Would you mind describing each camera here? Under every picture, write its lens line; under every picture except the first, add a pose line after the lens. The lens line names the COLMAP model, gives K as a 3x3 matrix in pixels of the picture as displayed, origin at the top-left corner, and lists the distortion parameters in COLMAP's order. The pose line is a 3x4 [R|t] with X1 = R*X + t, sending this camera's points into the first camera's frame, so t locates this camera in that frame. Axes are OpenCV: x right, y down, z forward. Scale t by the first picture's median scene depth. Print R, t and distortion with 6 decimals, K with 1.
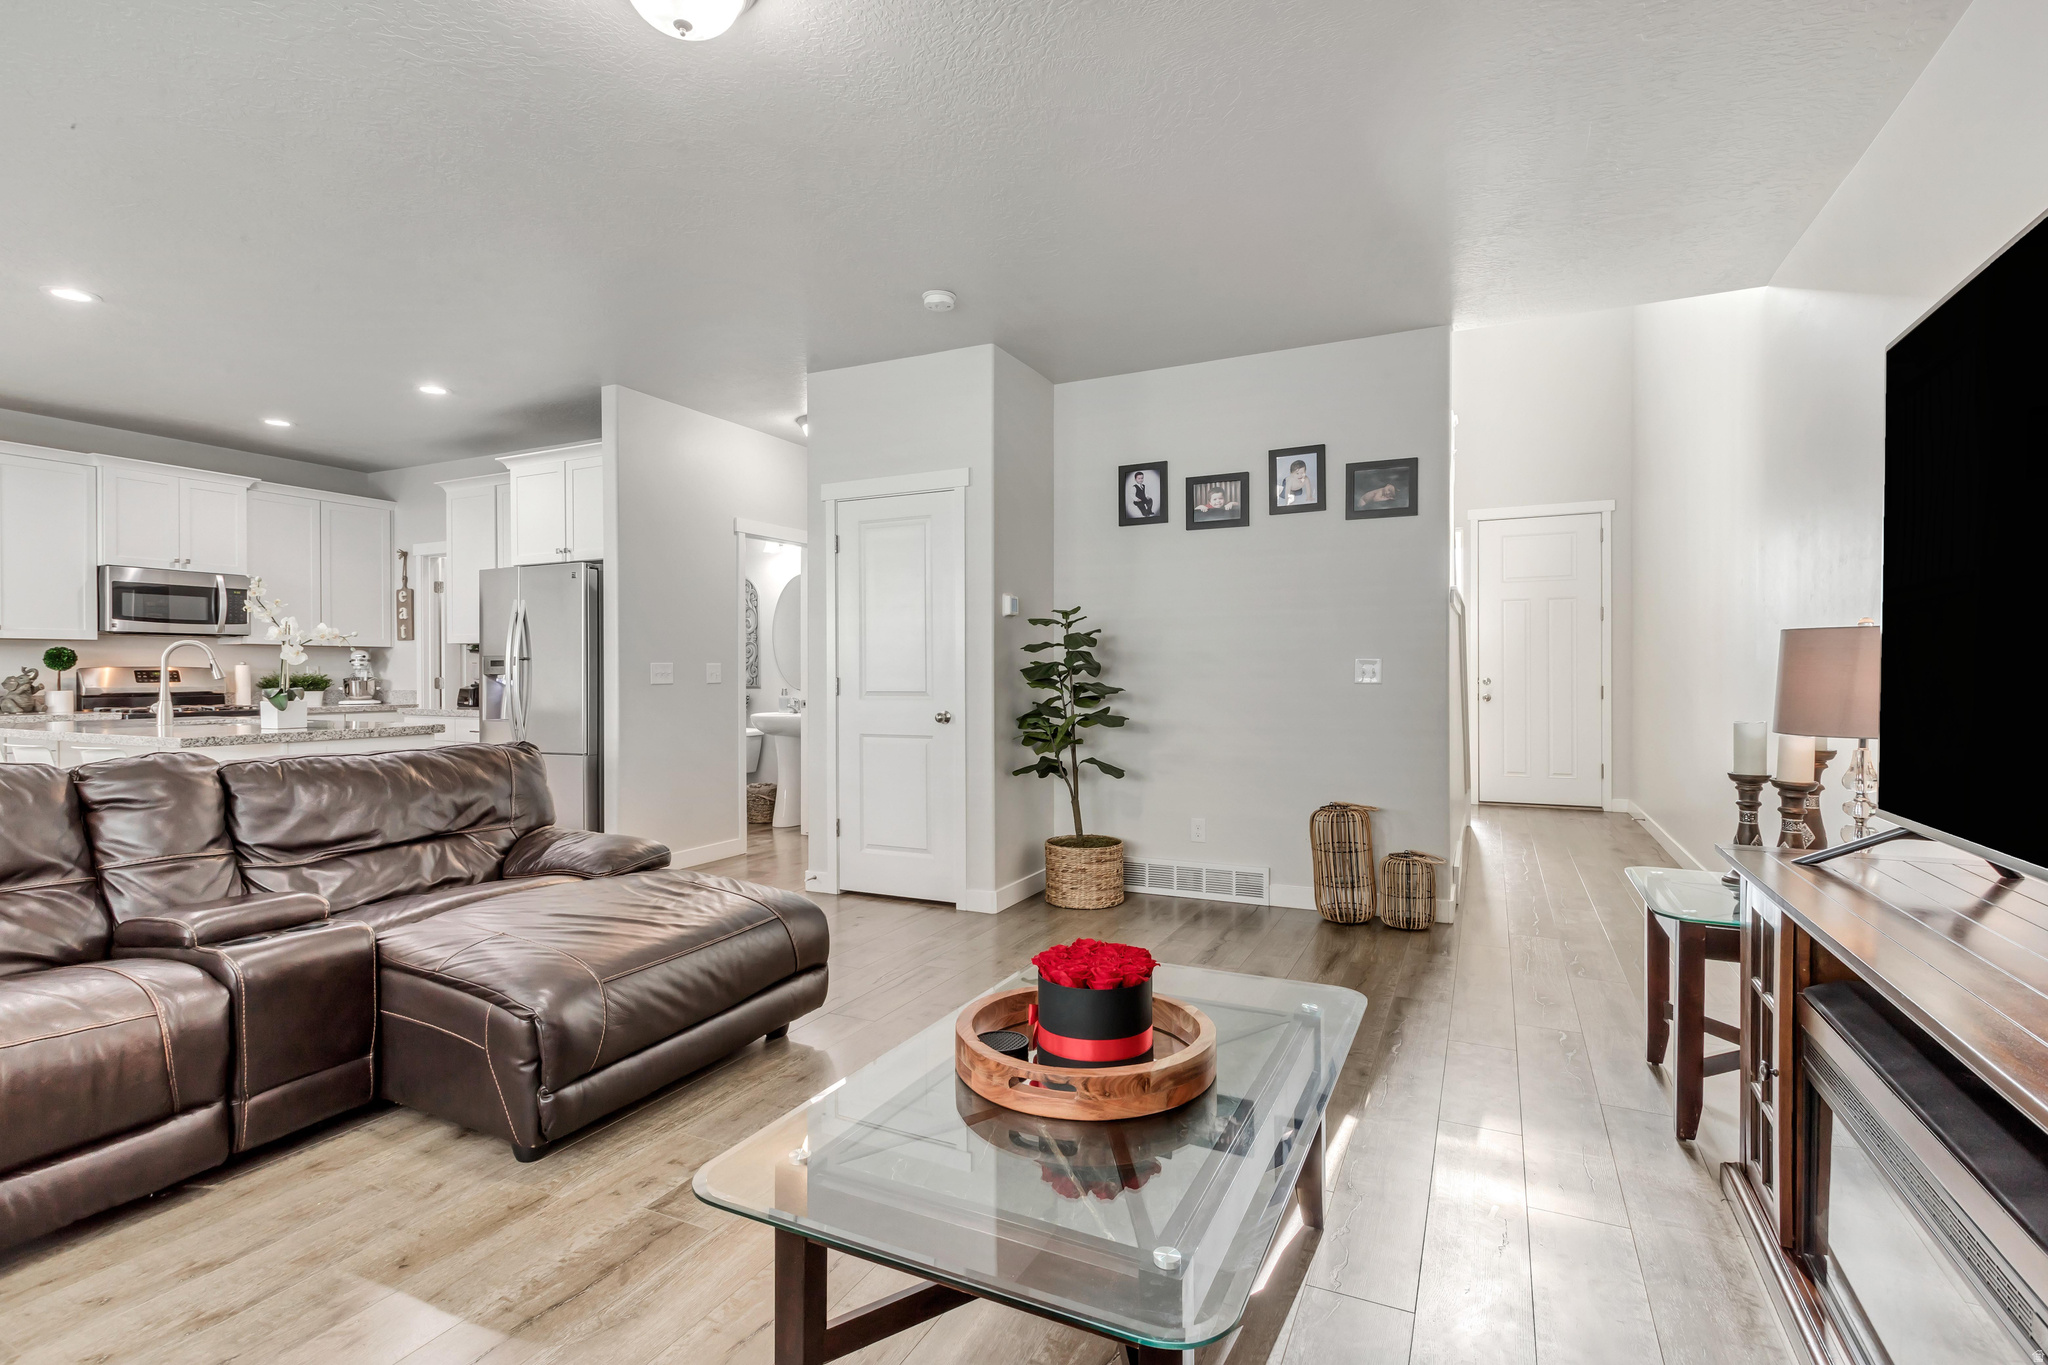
lens RADIAL K [[966.2, 0, 1019.5], [0, 966.2, 679.4], [0, 0, 1]] dist [0.007699, -0.003828]
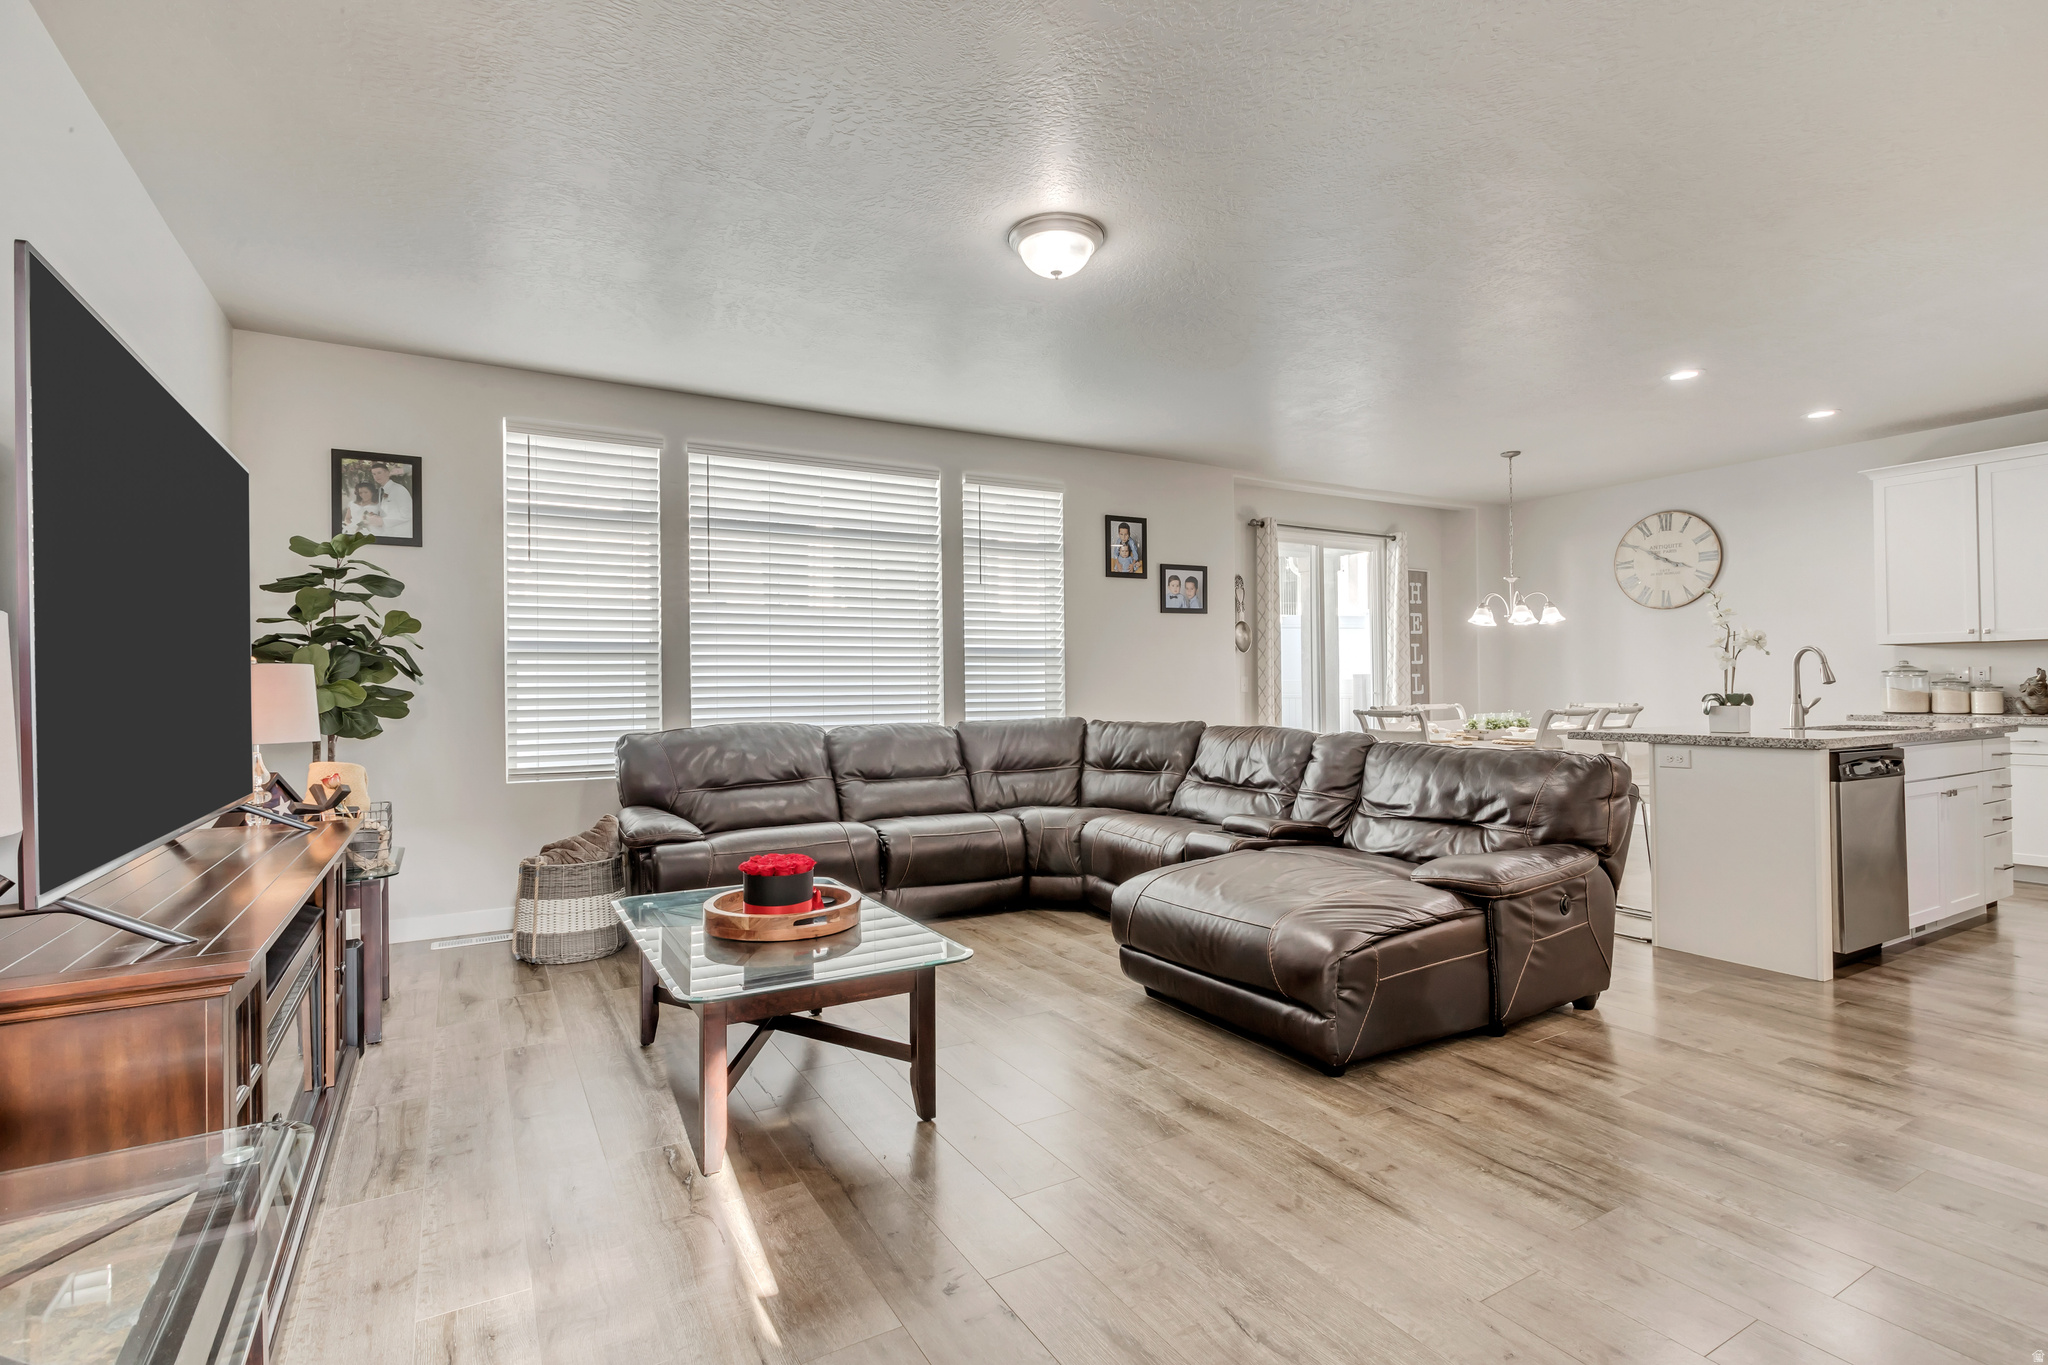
lens RADIAL K [[966.2, 0, 1019.3], [0, 966.2, 682.2], [0, 0, 1]] dist [0.007699, -0.003828]
pose [[-0.555044, 0.002985, -0.831816, 0.341512], [0.007076, 0.999974, -0.001133, -0.004452], [0.831791, -0.006515, -0.555051, 0.629604]]
